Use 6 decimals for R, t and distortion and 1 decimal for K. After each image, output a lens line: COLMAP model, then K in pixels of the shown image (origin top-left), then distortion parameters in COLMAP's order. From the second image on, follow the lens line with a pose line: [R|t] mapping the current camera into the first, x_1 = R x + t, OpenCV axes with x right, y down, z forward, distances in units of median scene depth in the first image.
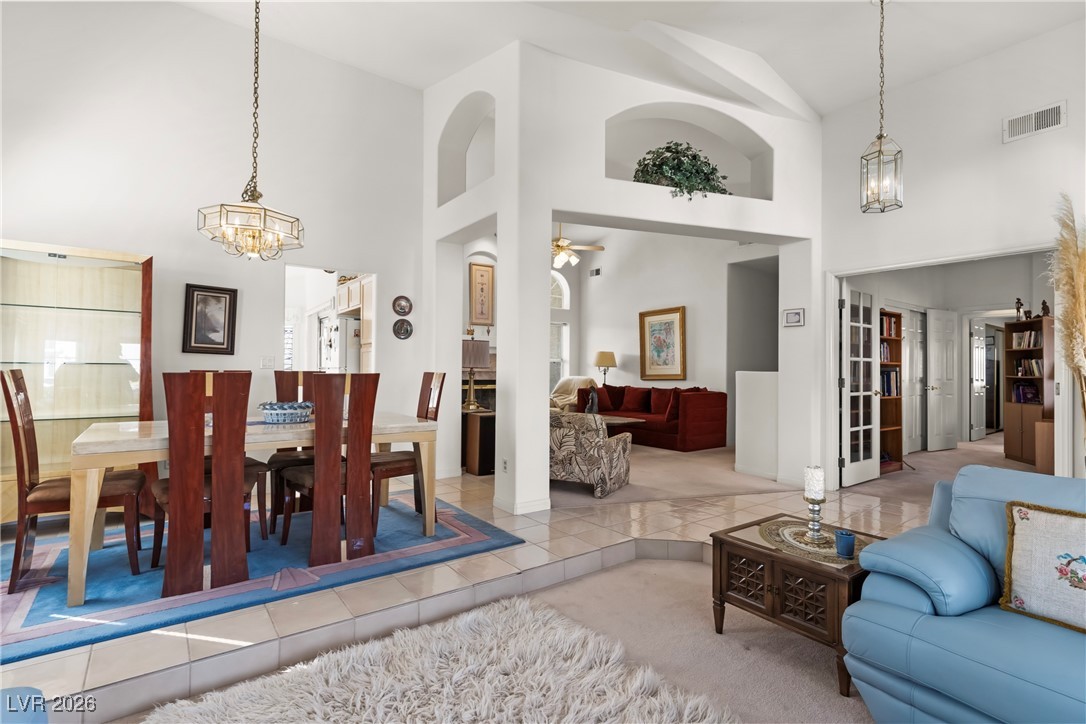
lens RADIAL K [[521.9, 0, 543.1], [0, 521.9, 363.1], [0, 0, 1]] dist [0.007865, -0.002624]
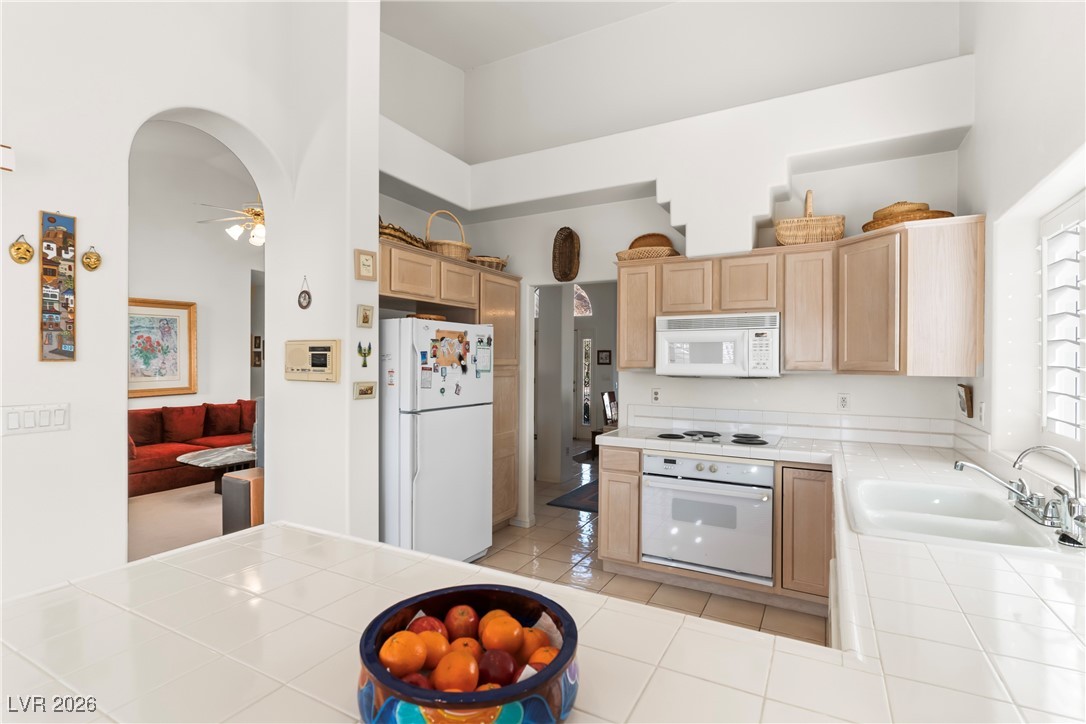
lens RADIAL K [[521.9, 0, 543.9], [0, 521.9, 366.2], [0, 0, 1]] dist [0.007865, -0.002624]
pose [[-0.422557, -0.017884, 0.906160, -0.877861], [-0.022614, 0.999702, 0.009184, -0.038430], [-0.906054, -0.016611, -0.422836, 1.066111]]
